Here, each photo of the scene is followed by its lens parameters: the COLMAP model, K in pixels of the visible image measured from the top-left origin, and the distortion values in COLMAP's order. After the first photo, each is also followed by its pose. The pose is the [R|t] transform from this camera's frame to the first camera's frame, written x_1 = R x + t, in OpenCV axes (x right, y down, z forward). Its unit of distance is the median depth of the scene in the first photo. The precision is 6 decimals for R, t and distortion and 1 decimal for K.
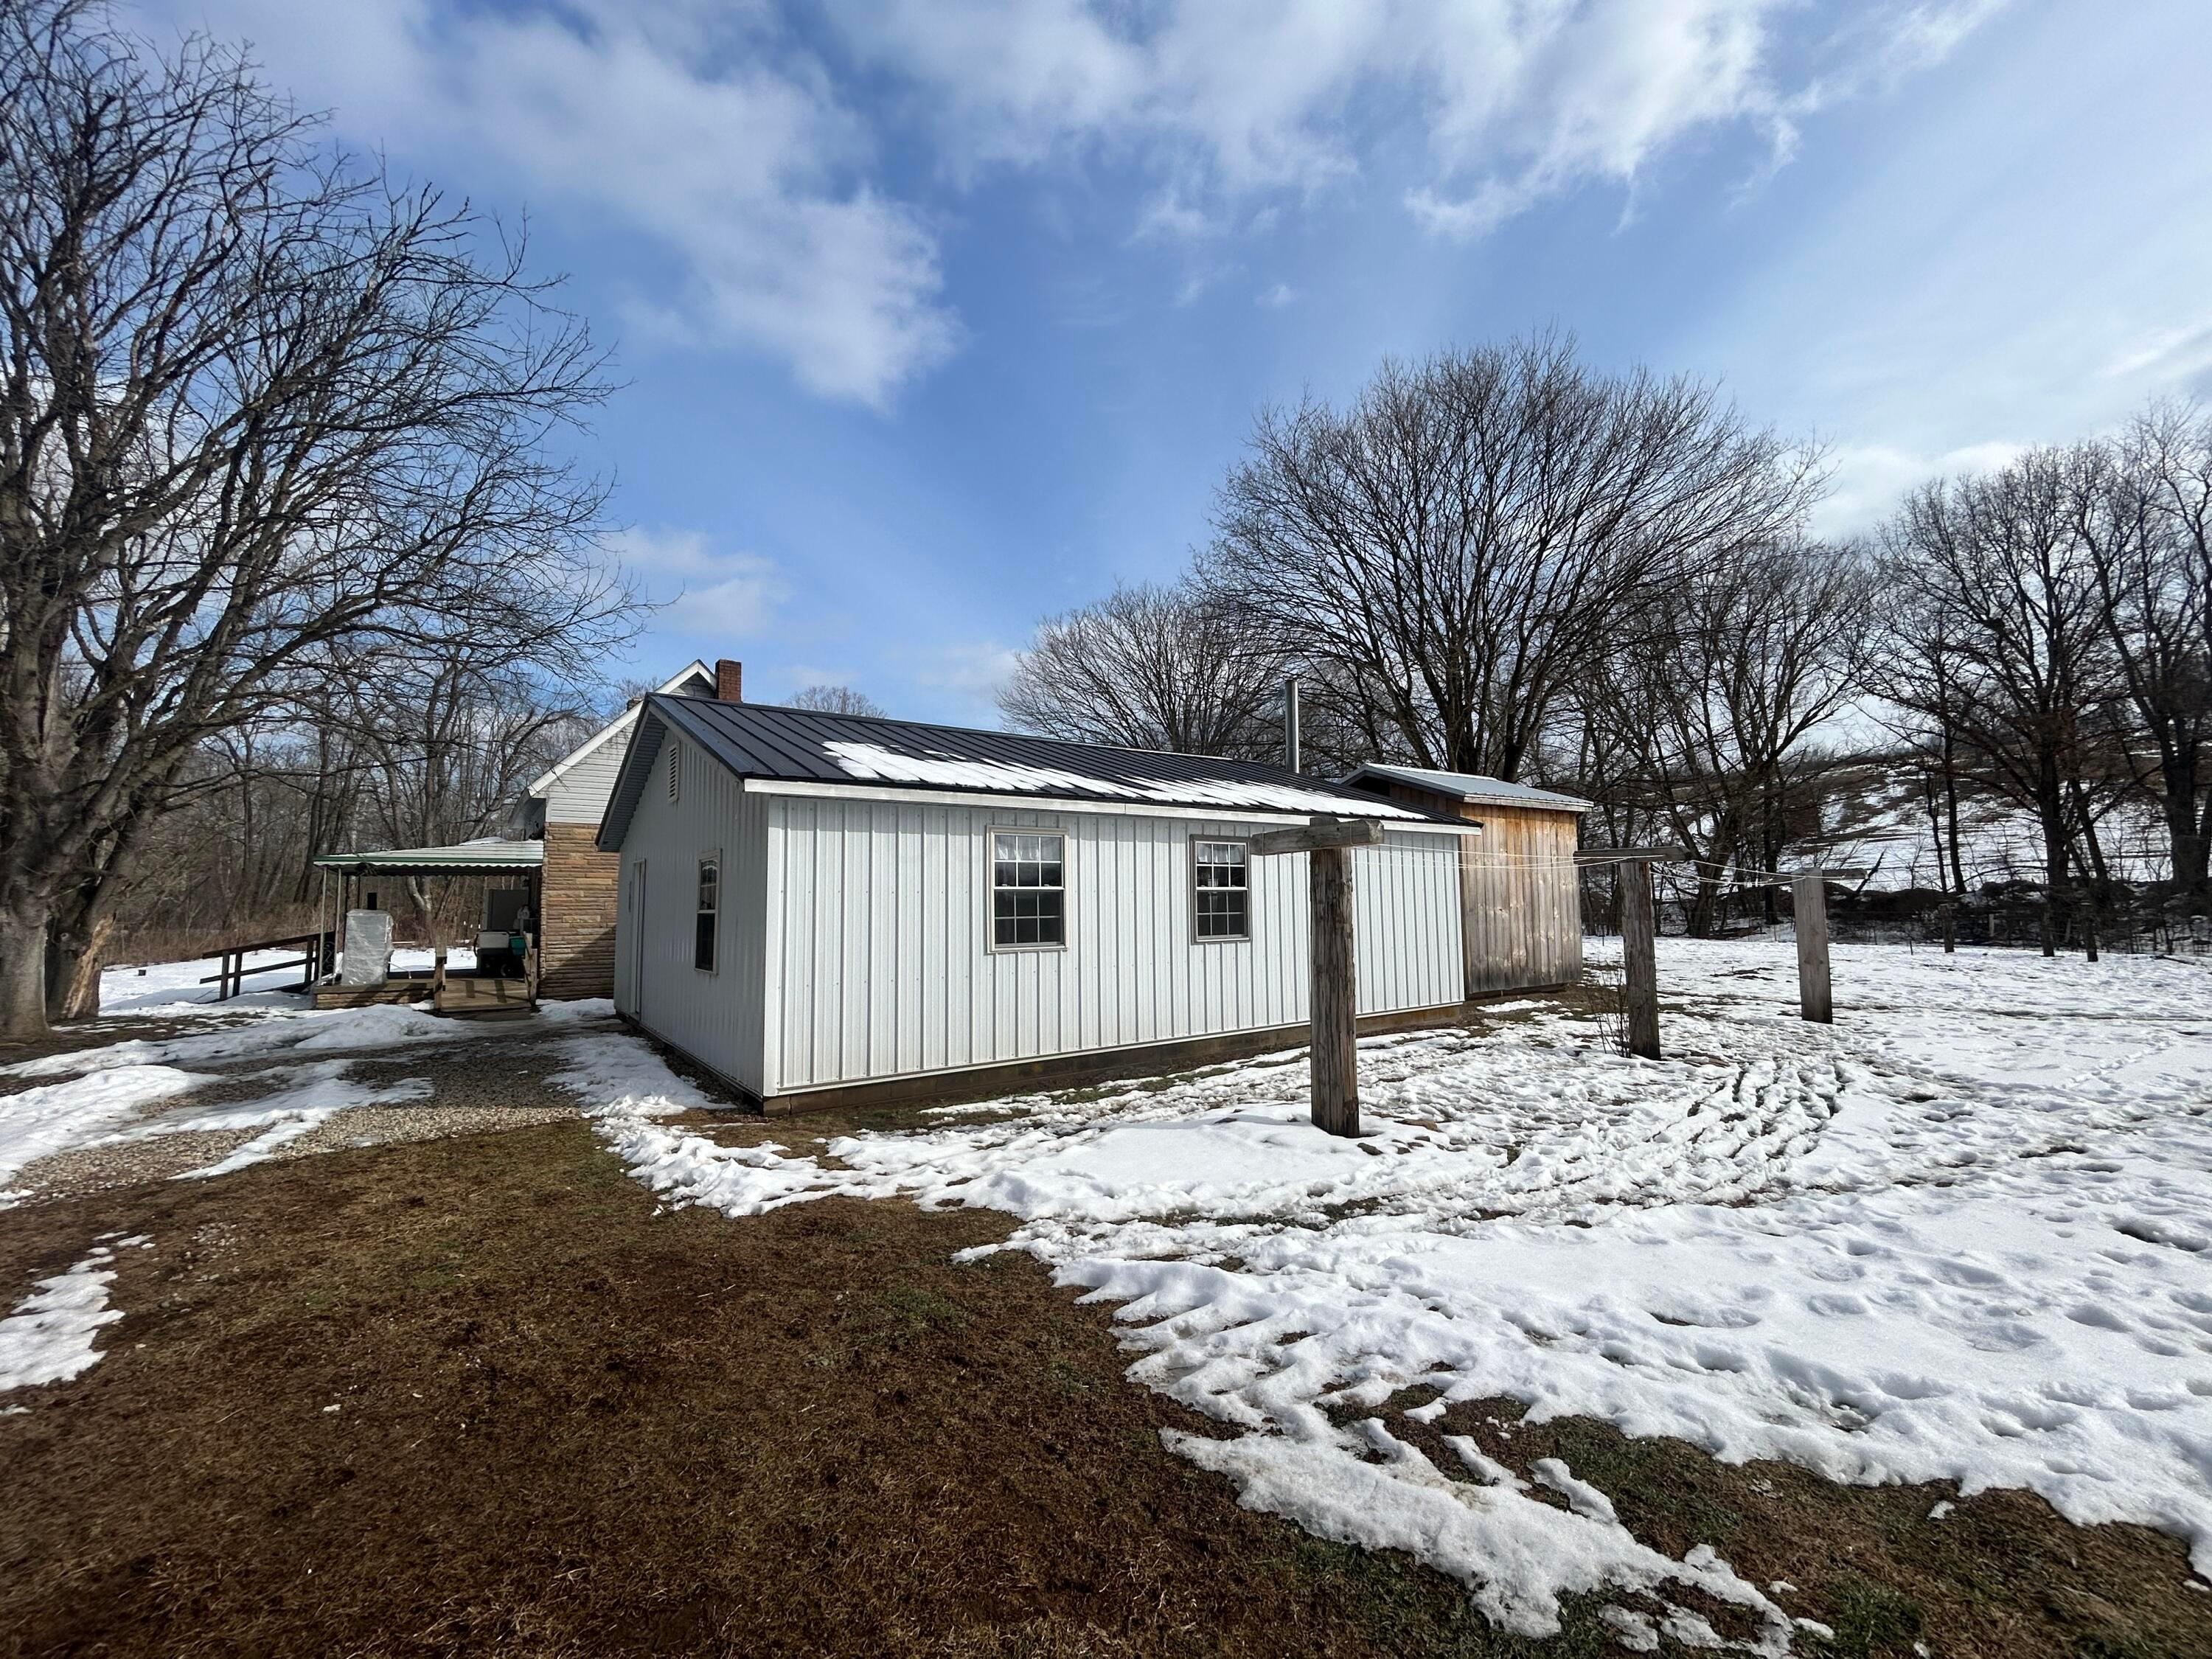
lens RADIAL K [[895.1, 0, 1106.0], [0, 895.1, 829.5], [0, 0, 1]] dist [0.001491, 0.000205]
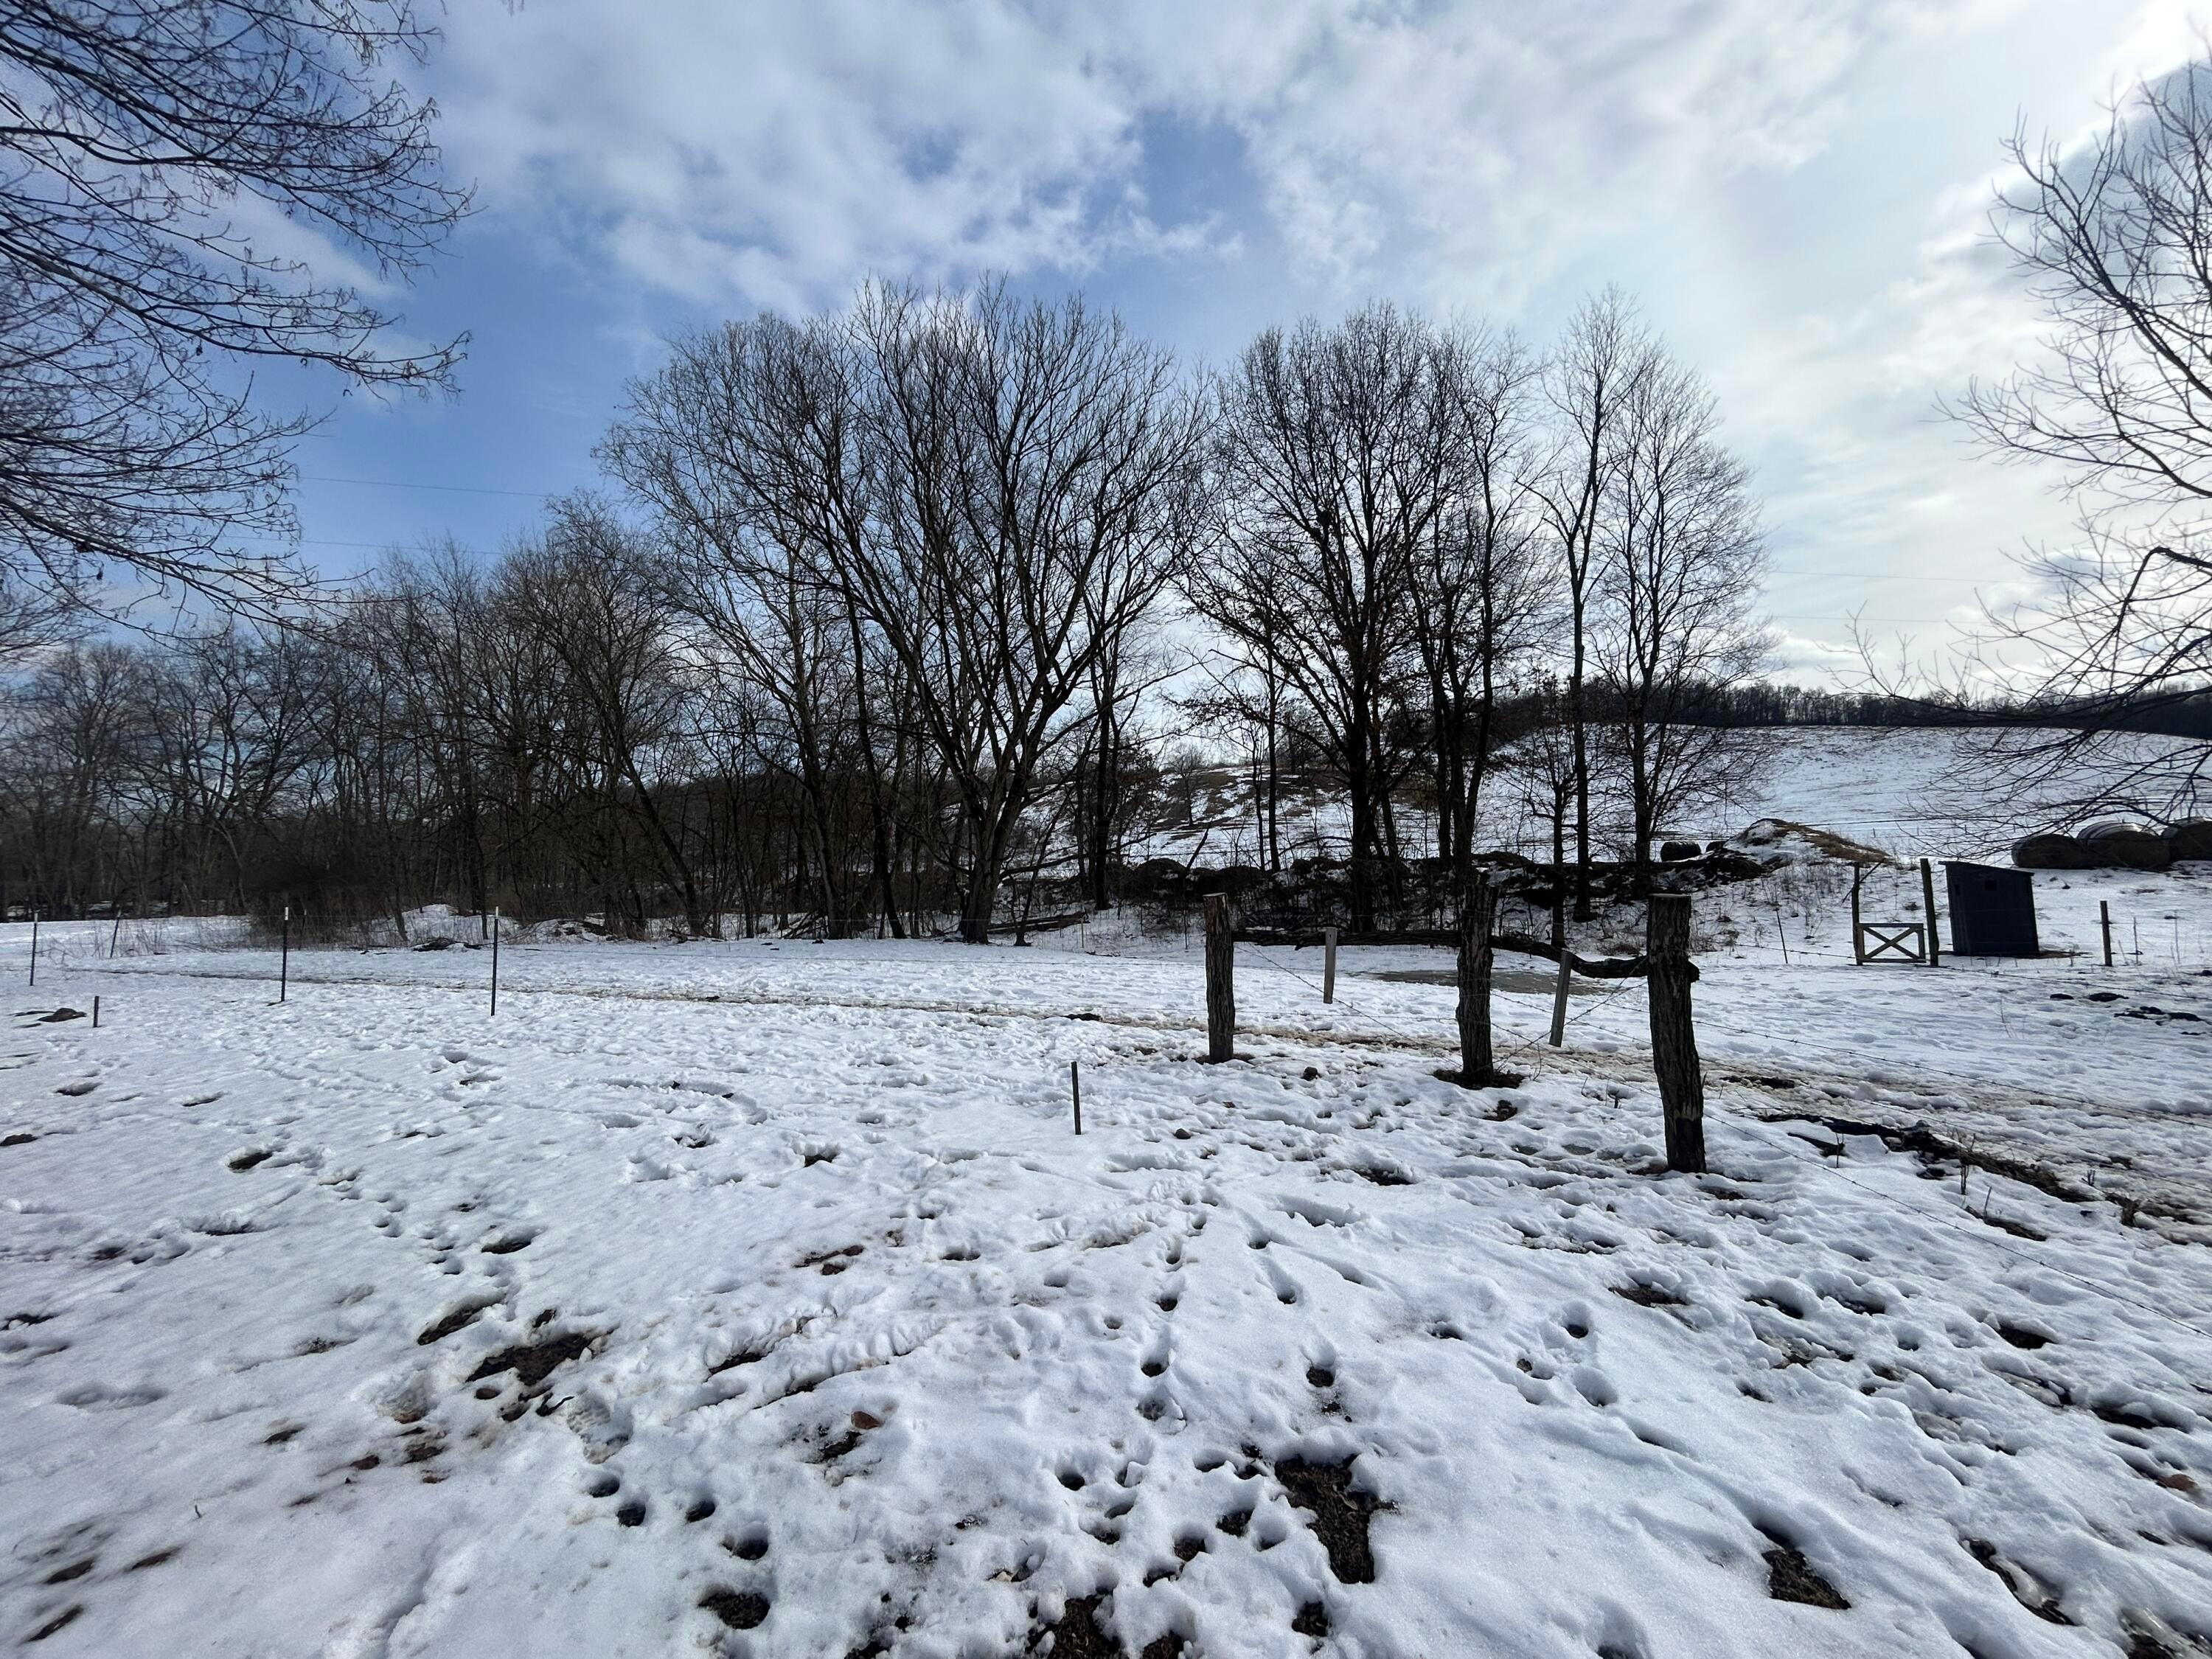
lens RADIAL K [[884.8, 0, 1106.0], [0, 884.8, 829.5], [0, 0, 1]] dist [-0.000482, -0.000011]
pose [[0.842410, 0.025286, 0.538243, 0.314147], [-0.037601, 0.999222, 0.011908, 0.024089], [-0.537523, -0.030270, 0.842705, 0.328655]]
